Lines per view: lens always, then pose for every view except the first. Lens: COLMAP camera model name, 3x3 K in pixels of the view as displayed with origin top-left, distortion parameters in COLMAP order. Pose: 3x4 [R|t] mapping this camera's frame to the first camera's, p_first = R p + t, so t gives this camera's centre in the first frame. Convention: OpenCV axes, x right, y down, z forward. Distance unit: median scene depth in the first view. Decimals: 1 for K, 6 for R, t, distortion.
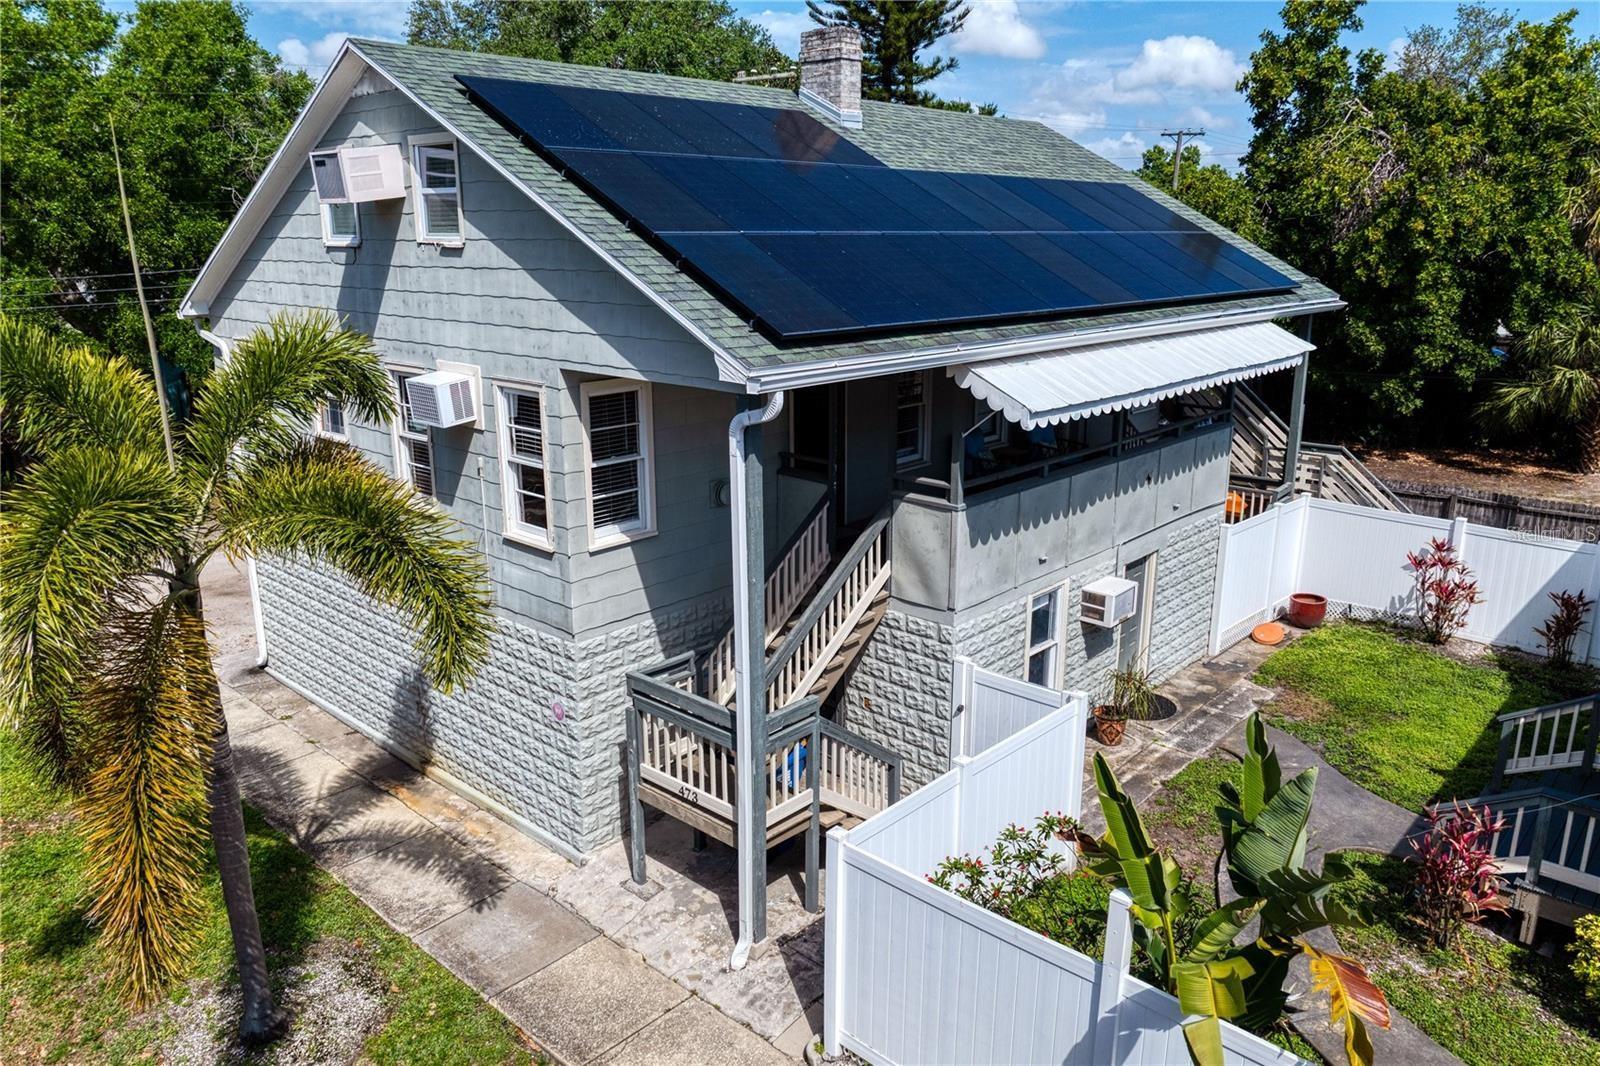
lens RADIAL K [[1126.8, 0, 806.1], [0, 1126.8, 521.9], [0, 0, 1]] dist [-0.036612, 0.004657]
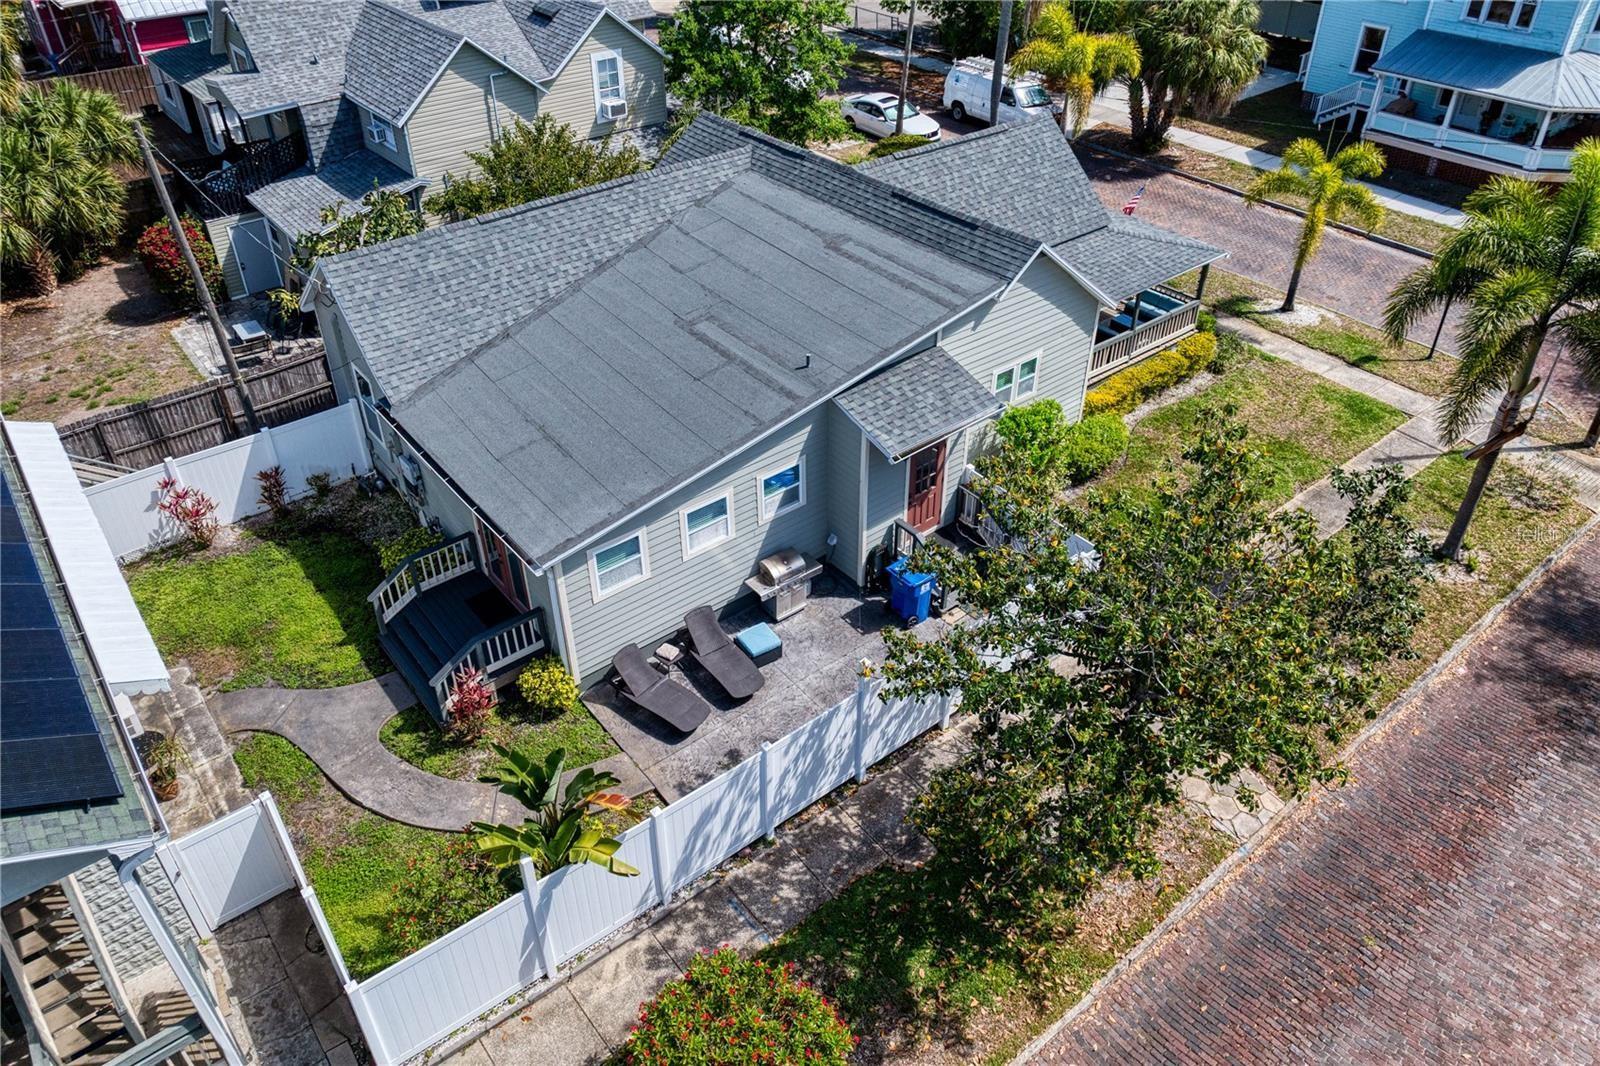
lens RADIAL K [[1122.9, 0, 803.6], [0, 1122.9, 493.8], [0, 0, 1]] dist [-0.039633, -0.001862]
pose [[0.150375, -0.566717, 0.810073, -0.400713], [0.253433, 0.814108, 0.522494, -0.502141], [-0.955594, 0.126729, 0.266046, -0.043617]]
